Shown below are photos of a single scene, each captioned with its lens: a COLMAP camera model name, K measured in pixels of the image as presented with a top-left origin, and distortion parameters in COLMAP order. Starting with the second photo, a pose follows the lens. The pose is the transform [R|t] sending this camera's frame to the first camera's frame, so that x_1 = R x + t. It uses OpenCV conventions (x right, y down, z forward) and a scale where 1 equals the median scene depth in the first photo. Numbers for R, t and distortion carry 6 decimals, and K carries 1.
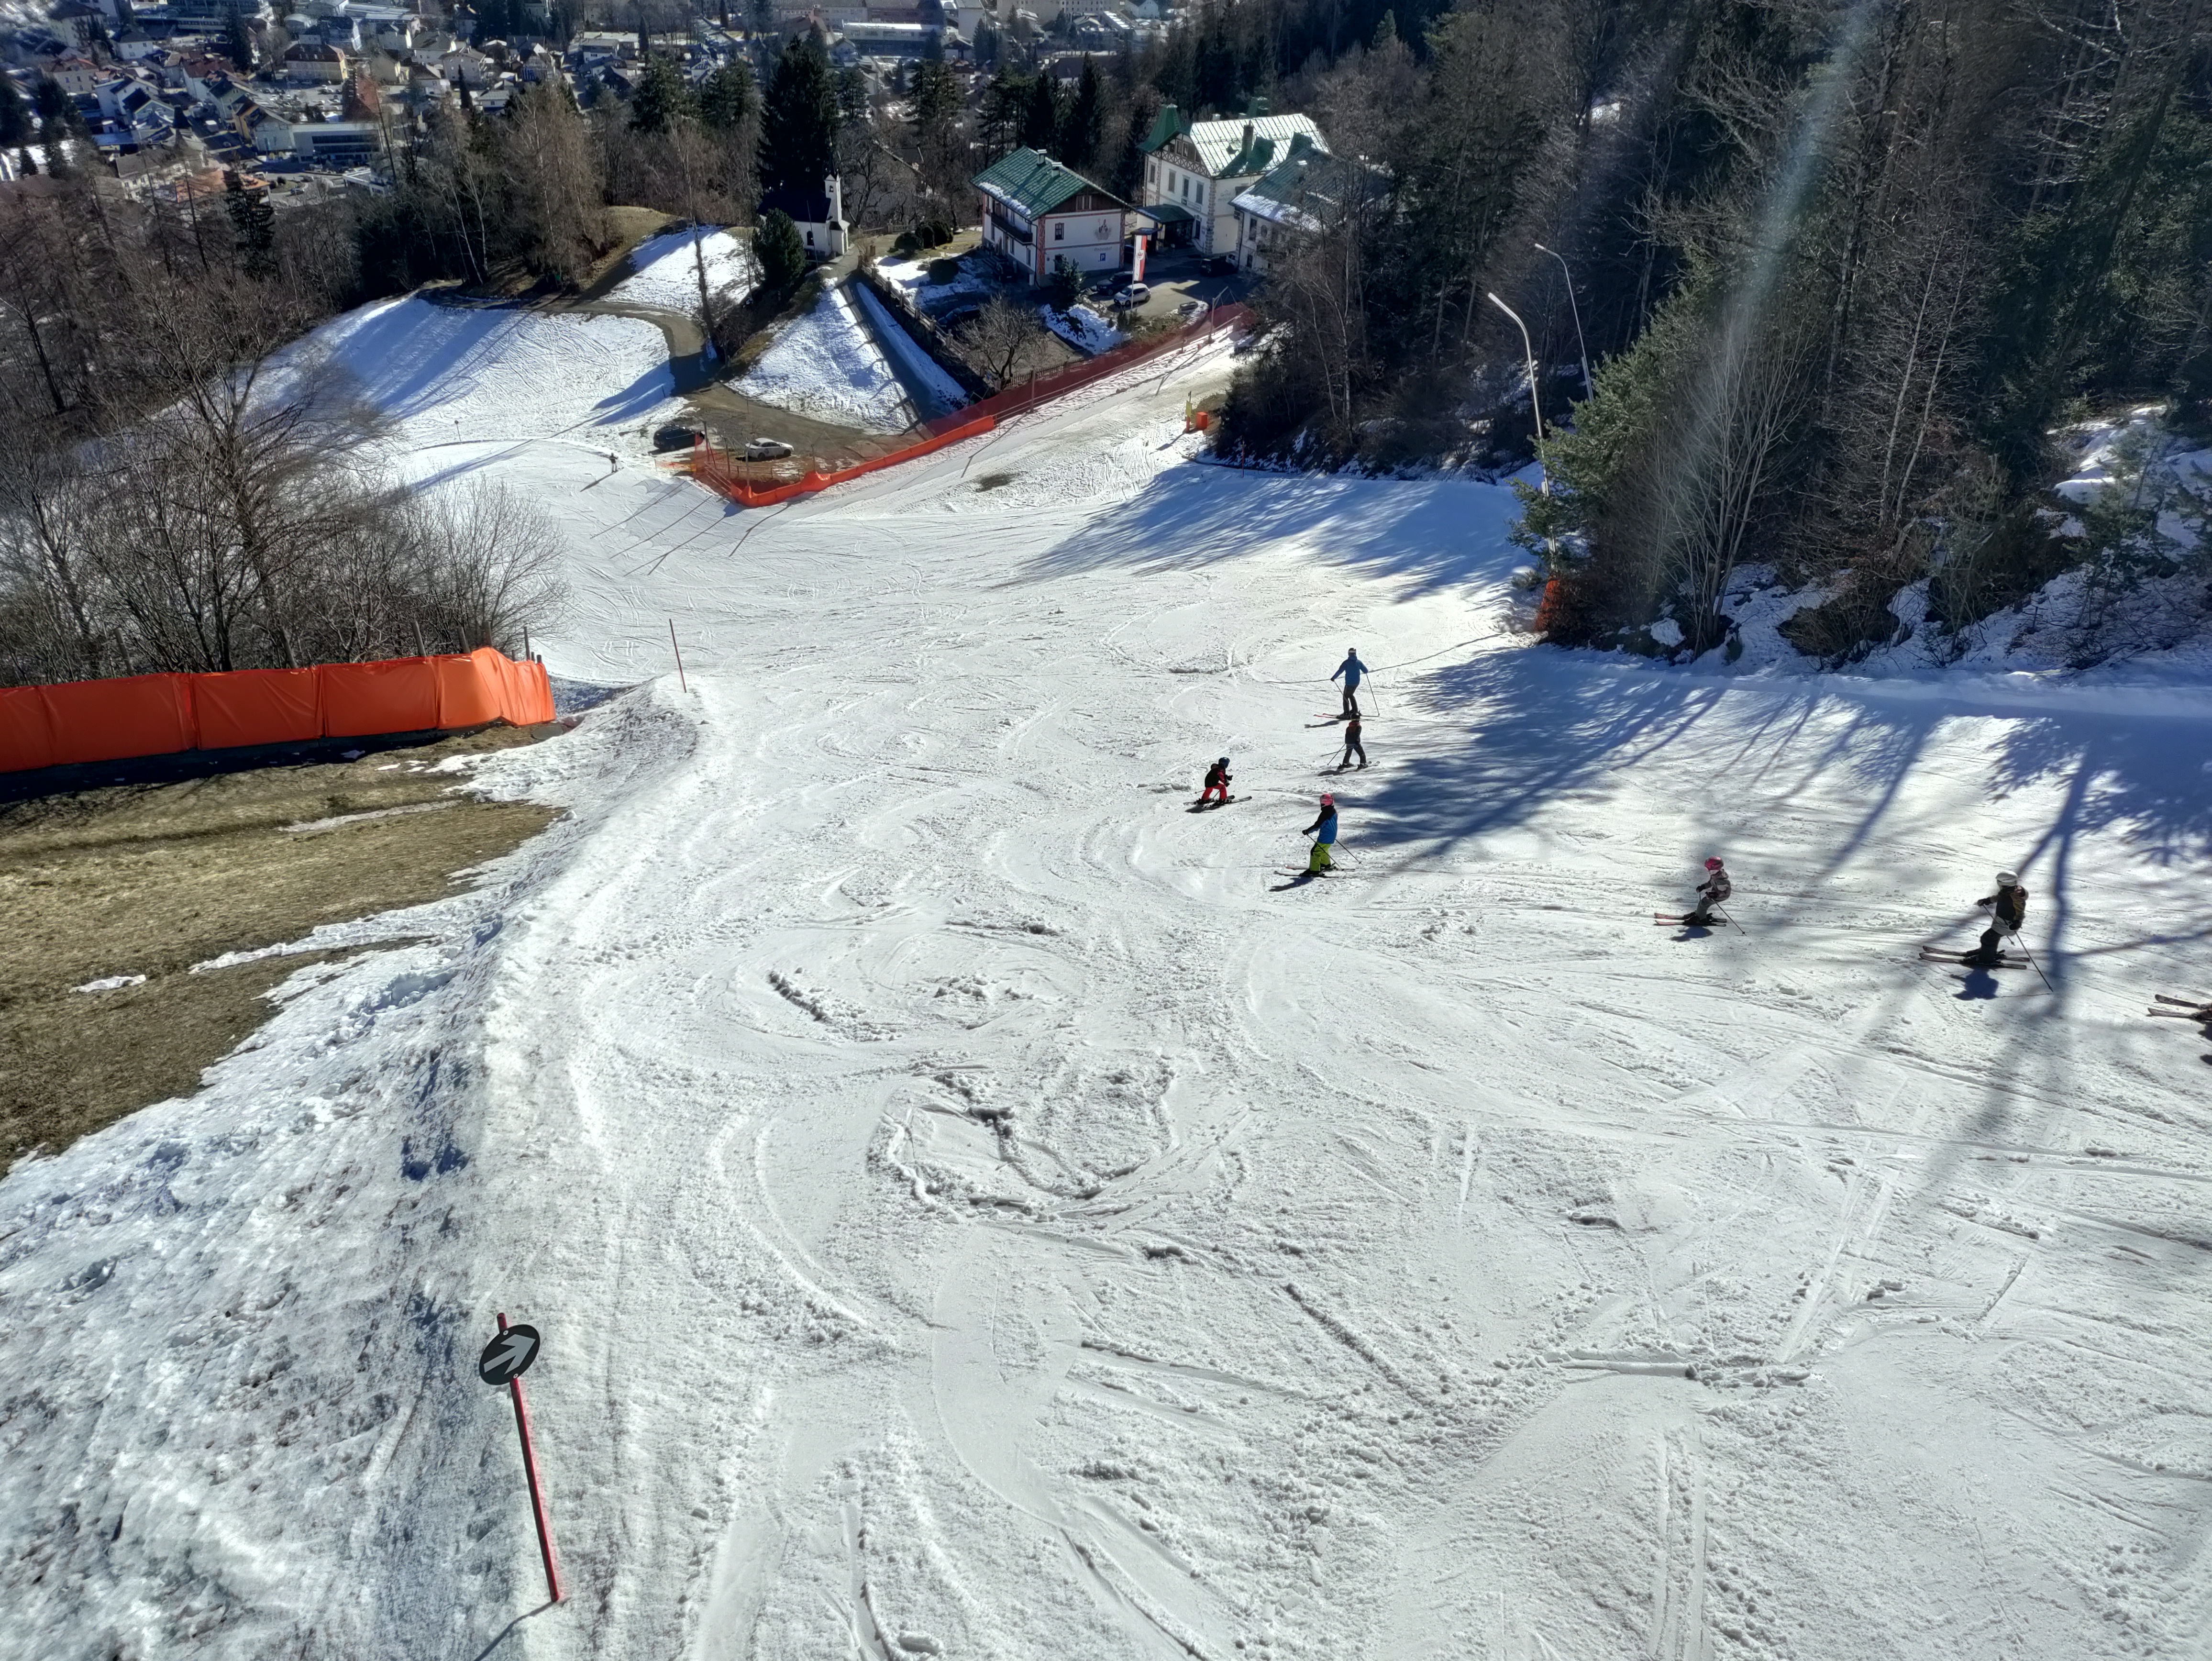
lens RADIAL K [[1838.2, 0, 1109.3], [0, 1838.2, 770.1], [0, 0, 1]] dist [0.022466, -0.044165]
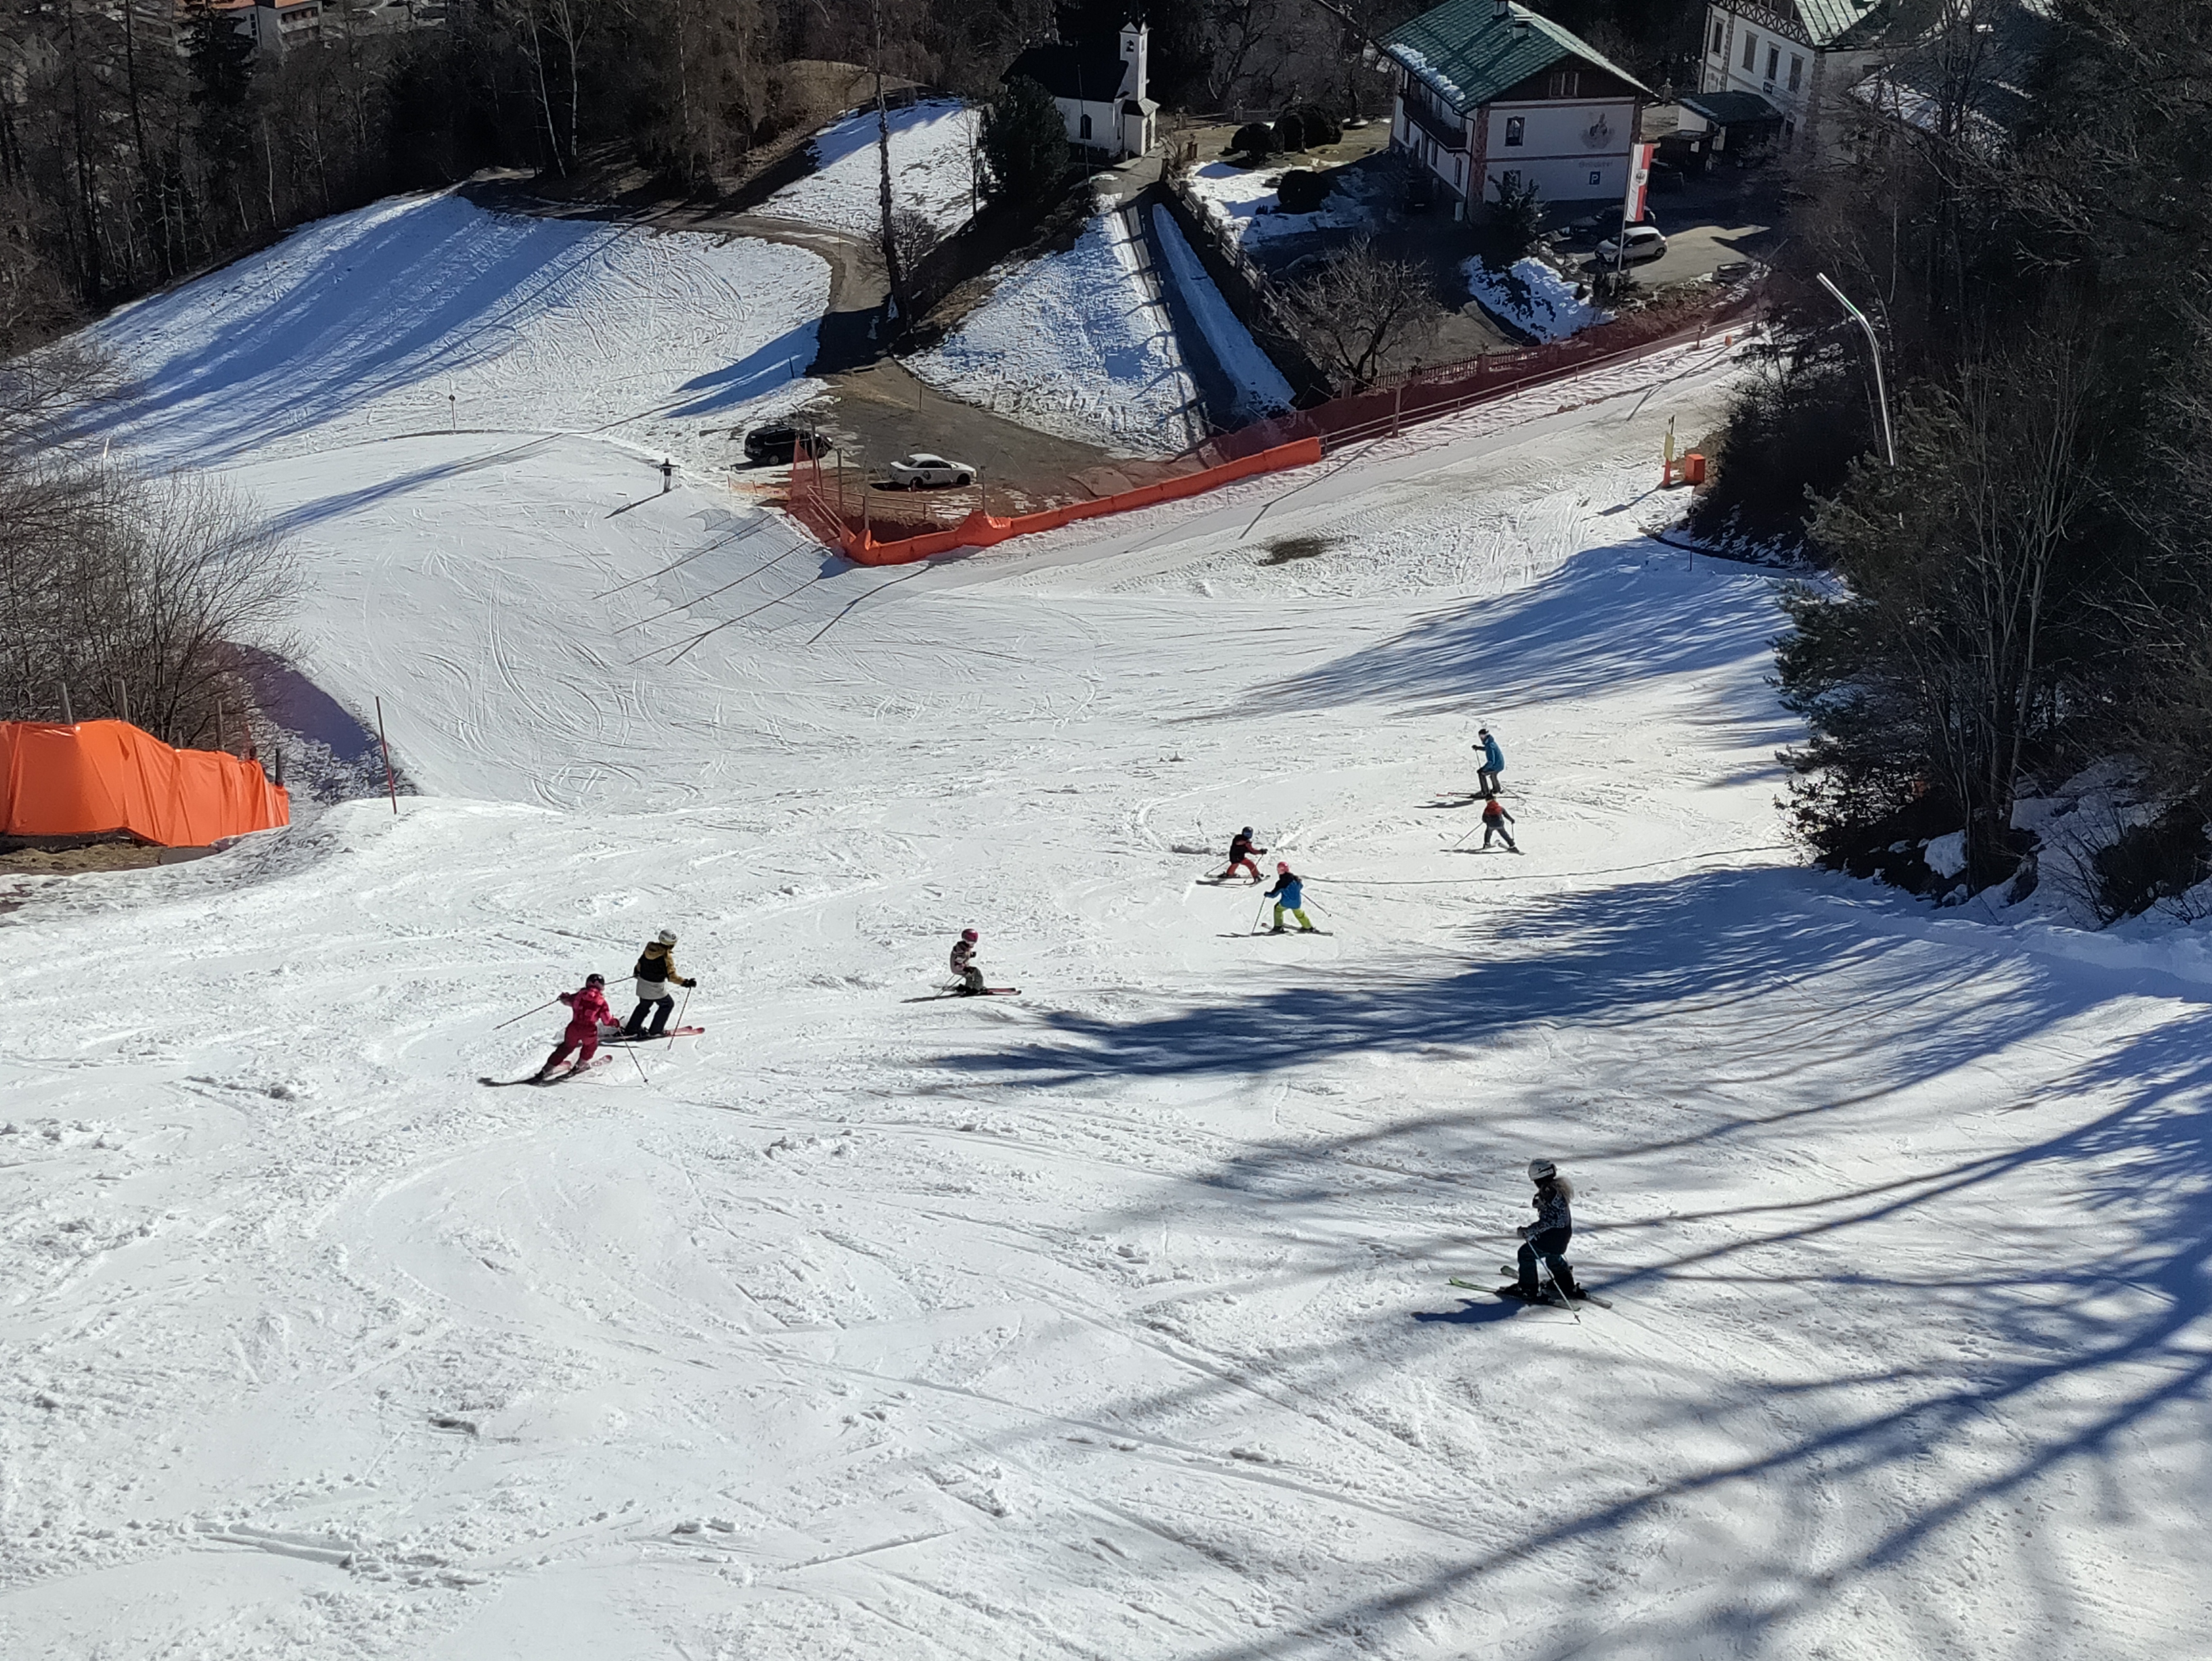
lens RADIAL K [[3531.9, 0, 1189.8], [0, 3531.9, 606.9], [0, 0, 1]] dist [0.075164, 0.072090]
pose [[0.975335, 0.068237, -0.209916, 0.117543], [-0.097572, 0.986339, -0.132725, 0.009285], [0.197992, 0.149934, 0.968669, -0.065095]]
